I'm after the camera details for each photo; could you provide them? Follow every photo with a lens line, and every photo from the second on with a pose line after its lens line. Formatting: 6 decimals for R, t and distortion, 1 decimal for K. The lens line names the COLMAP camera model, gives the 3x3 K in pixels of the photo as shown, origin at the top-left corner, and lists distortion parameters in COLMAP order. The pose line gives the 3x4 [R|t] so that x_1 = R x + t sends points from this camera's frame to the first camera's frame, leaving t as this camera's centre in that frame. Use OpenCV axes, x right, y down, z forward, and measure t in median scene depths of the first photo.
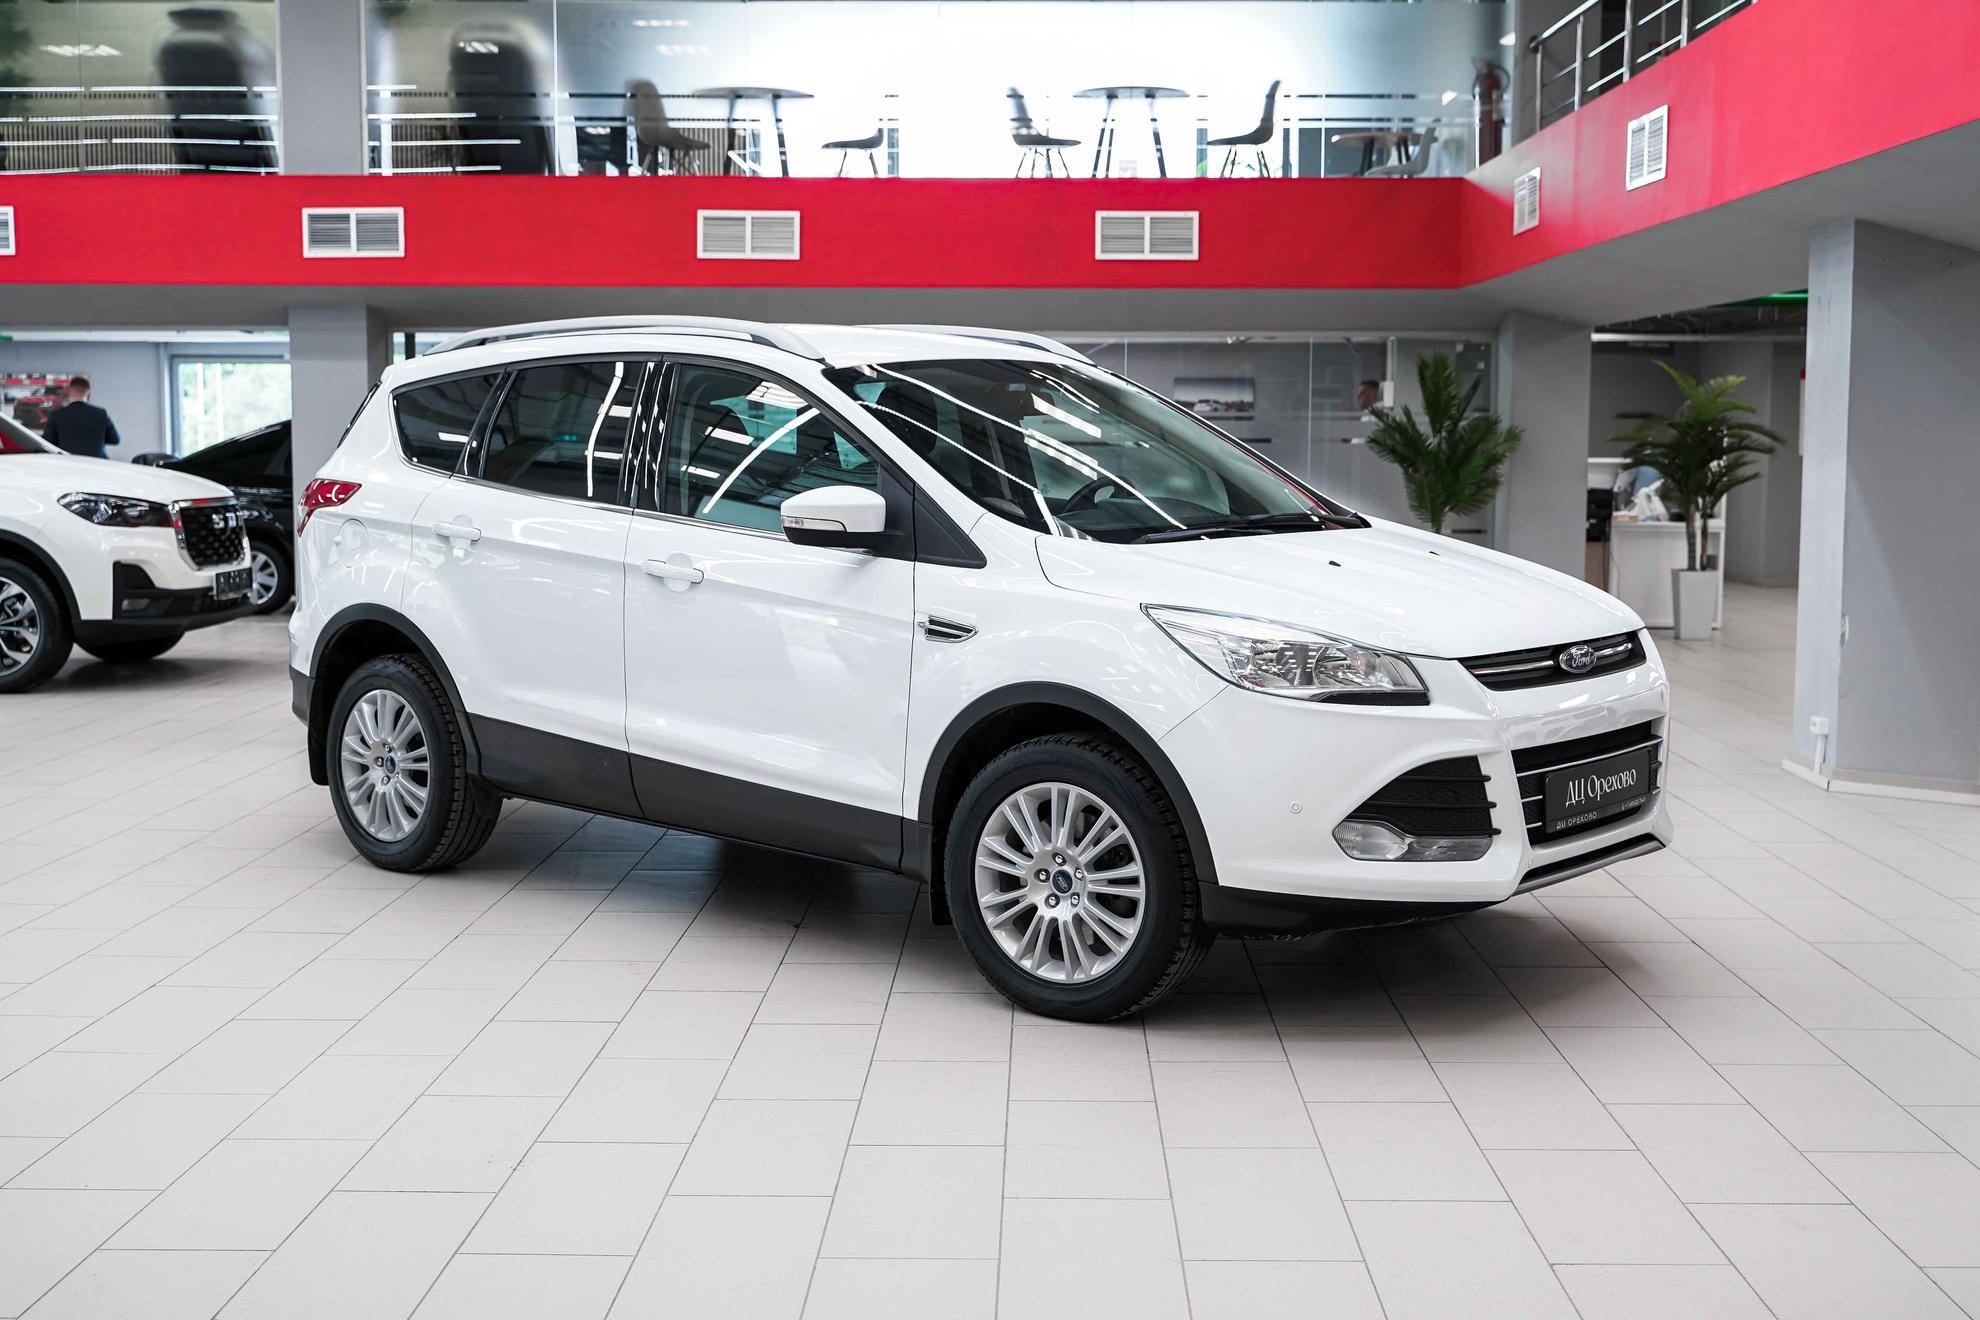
lens RADIAL K [[2210.7, 0, 987.4], [0, 2210.7, 673.1], [0, 0, 1]] dist [0.001936, 0.018419]
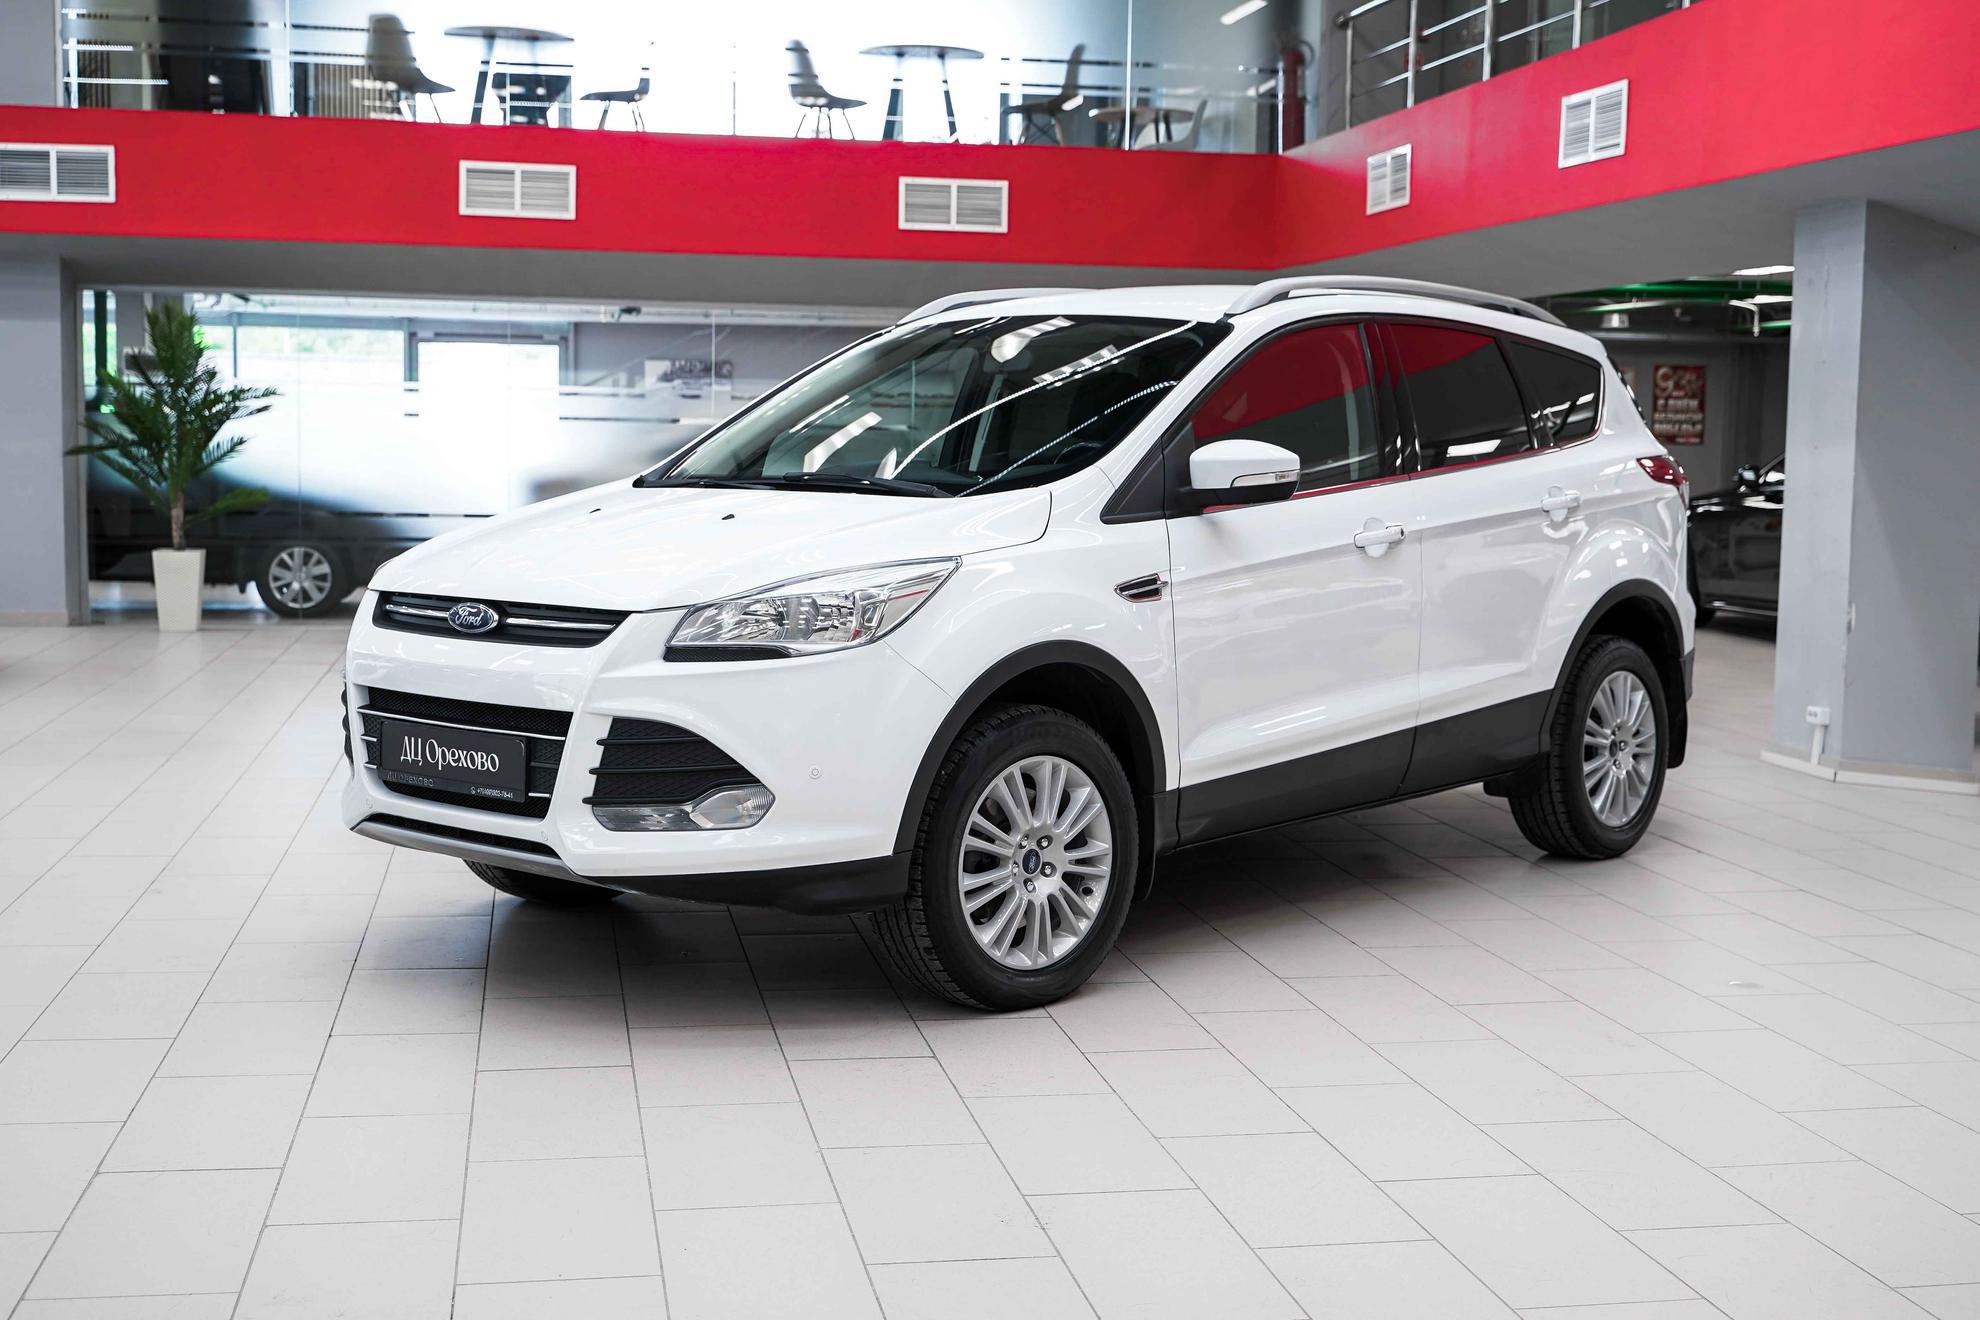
lens RADIAL K [[2248.0, 0, 996.0], [0, 2248.0, 668.6], [0, 0, 1]] dist [0.061682, -0.190768]
pose [[0.974658, -0.015994, 0.223129, -0.123952], [0.015893, 0.999871, 0.002251, -0.003189], [-0.223136, 0.001352, 0.974786, 0.063585]]
